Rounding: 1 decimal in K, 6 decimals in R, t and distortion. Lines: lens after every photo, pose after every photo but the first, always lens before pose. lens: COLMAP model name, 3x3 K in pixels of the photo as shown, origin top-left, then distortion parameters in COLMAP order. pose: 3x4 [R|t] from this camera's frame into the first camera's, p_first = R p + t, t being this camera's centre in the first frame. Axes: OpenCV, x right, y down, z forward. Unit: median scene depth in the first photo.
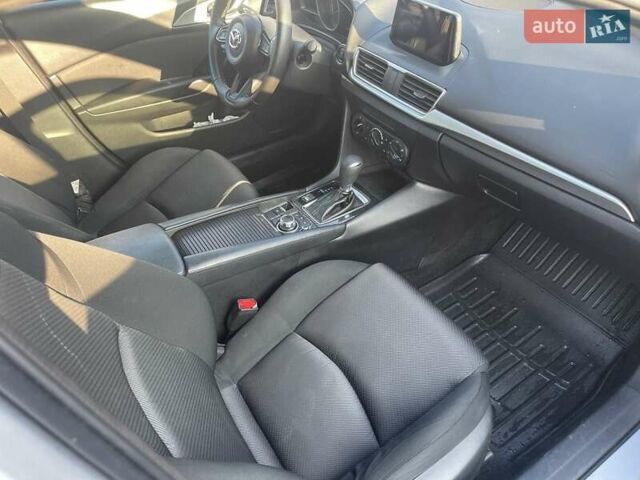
lens RADIAL K [[479.5, 0, 320.0], [0, 479.5, 240.0], [0, 0, 1]] dist [0.081172, -0.094773]
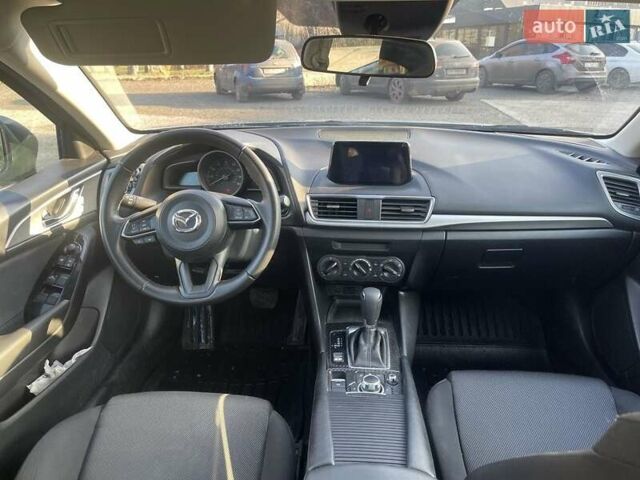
lens RADIAL K [[494.0, 0, 320.0], [0, 494.0, 240.0], [0, 0, 1]] dist [0.059126, -0.109577]
pose [[0.577075, -0.254212, 0.776119, -0.726960], [0.520567, 0.846742, -0.109719, -0.198249], [-0.629280, 0.467338, 0.620968, 0.402162]]
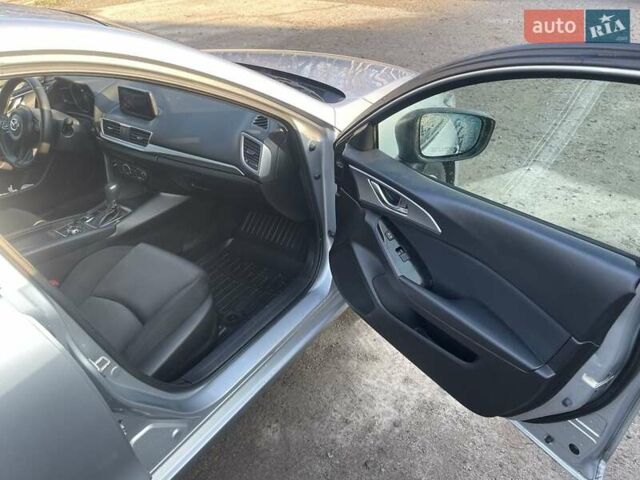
lens RADIAL K [[479.5, 0, 320.0], [0, 479.5, 240.0], [0, 0, 1]] dist [0.081172, -0.094773]
pose [[0.930767, -0.207850, 0.300785, 0.183781], [0.253950, 0.959380, -0.122882, 0.366095], [-0.263026, 0.190759, 0.945742, -0.625162]]
